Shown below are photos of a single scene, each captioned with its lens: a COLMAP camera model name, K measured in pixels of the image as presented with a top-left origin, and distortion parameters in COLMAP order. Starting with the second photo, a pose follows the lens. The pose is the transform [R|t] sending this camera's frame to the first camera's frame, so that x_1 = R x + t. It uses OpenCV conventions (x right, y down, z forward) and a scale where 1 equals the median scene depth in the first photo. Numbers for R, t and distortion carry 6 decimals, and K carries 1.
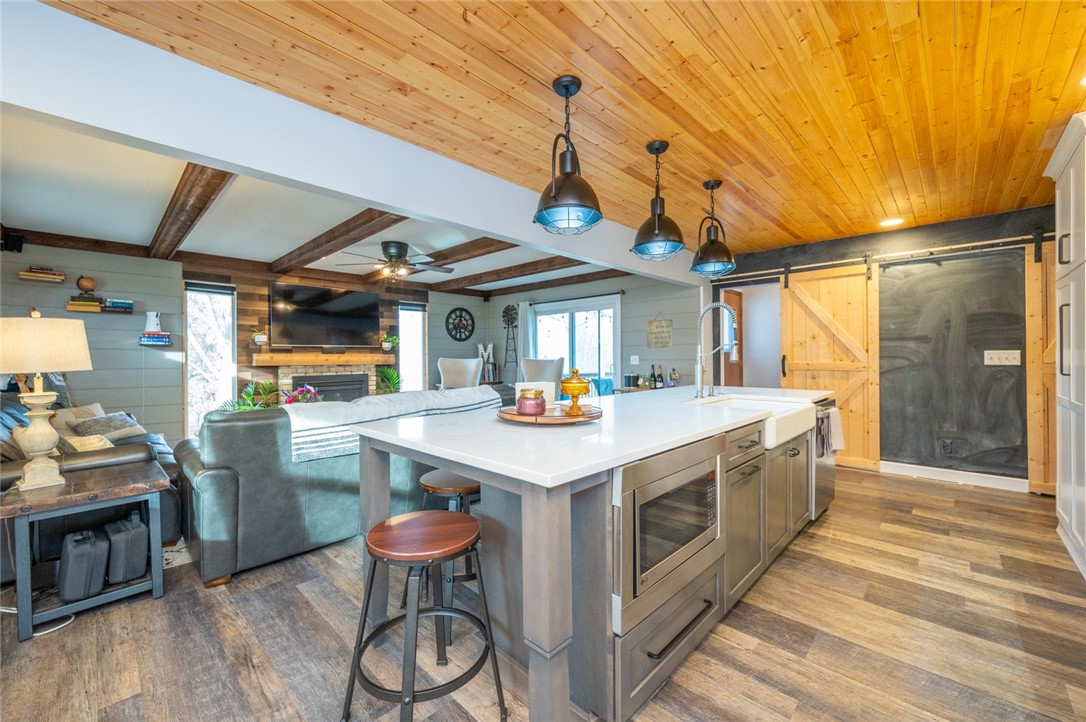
lens RADIAL K [[432.5, 0, 543.1], [0, 432.5, 358.6], [0, 0, 1]] dist [0.000470, 0.000251]
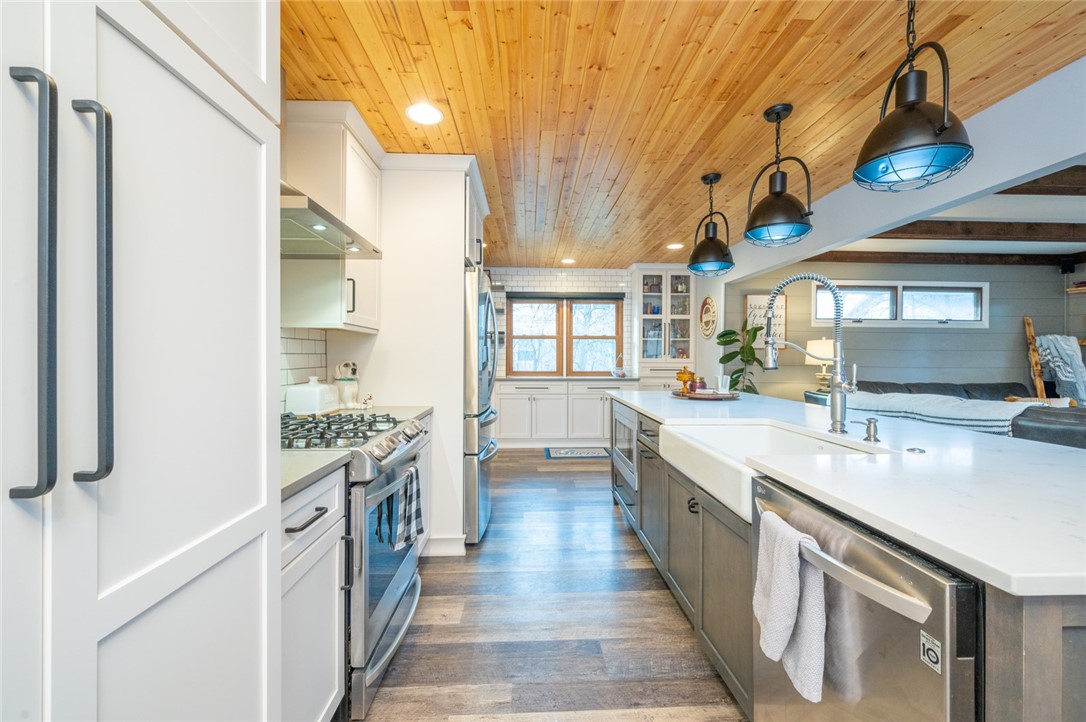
lens RADIAL K [[449.0, 0, 548.2], [0, 449.0, 356.8], [0, 0, 1]] dist [-0.002426, -0.000181]
pose [[-0.687053, 0.004082, -0.726596, 0.598429], [-0.002343, 0.999967, 0.007834, -0.008787], [0.726604, 0.007085, -0.687020, 0.630720]]
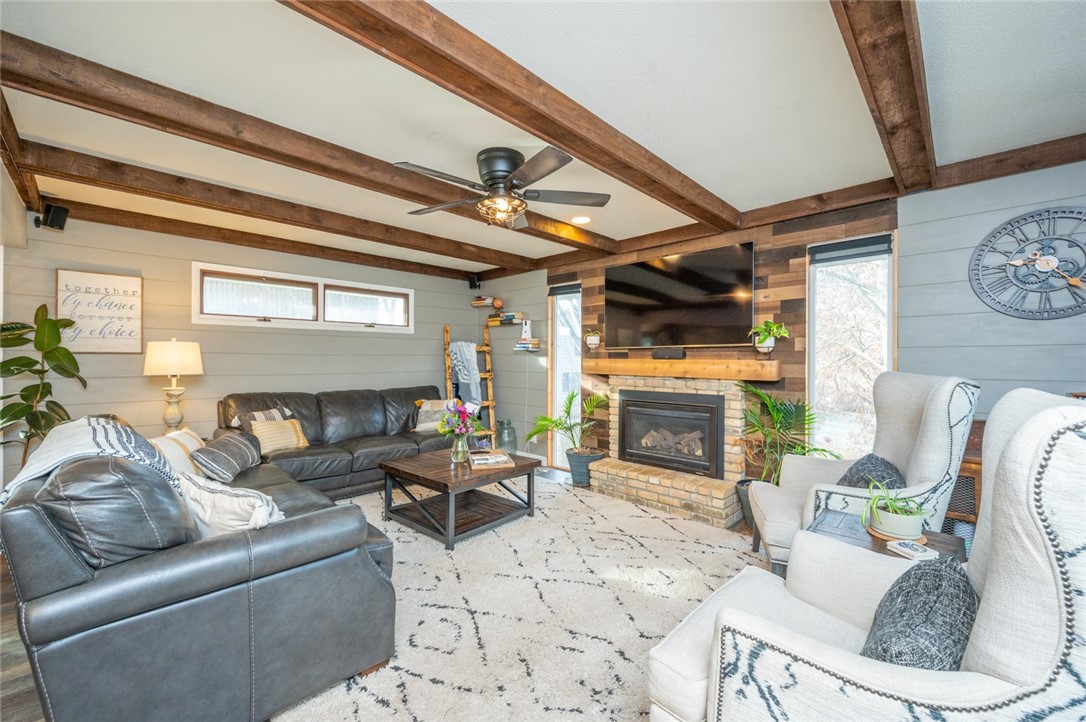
lens RADIAL K [[432.5, 0, 540.2], [0, 432.5, 360.5], [0, 0, 1]] dist [0.000470, 0.000251]
pose [[-0.008540, 0.012082, -0.999891, 0.182046], [-0.004046, 0.999918, 0.012117, -0.019206], [0.999955, 0.004149, -0.008491, 0.971755]]
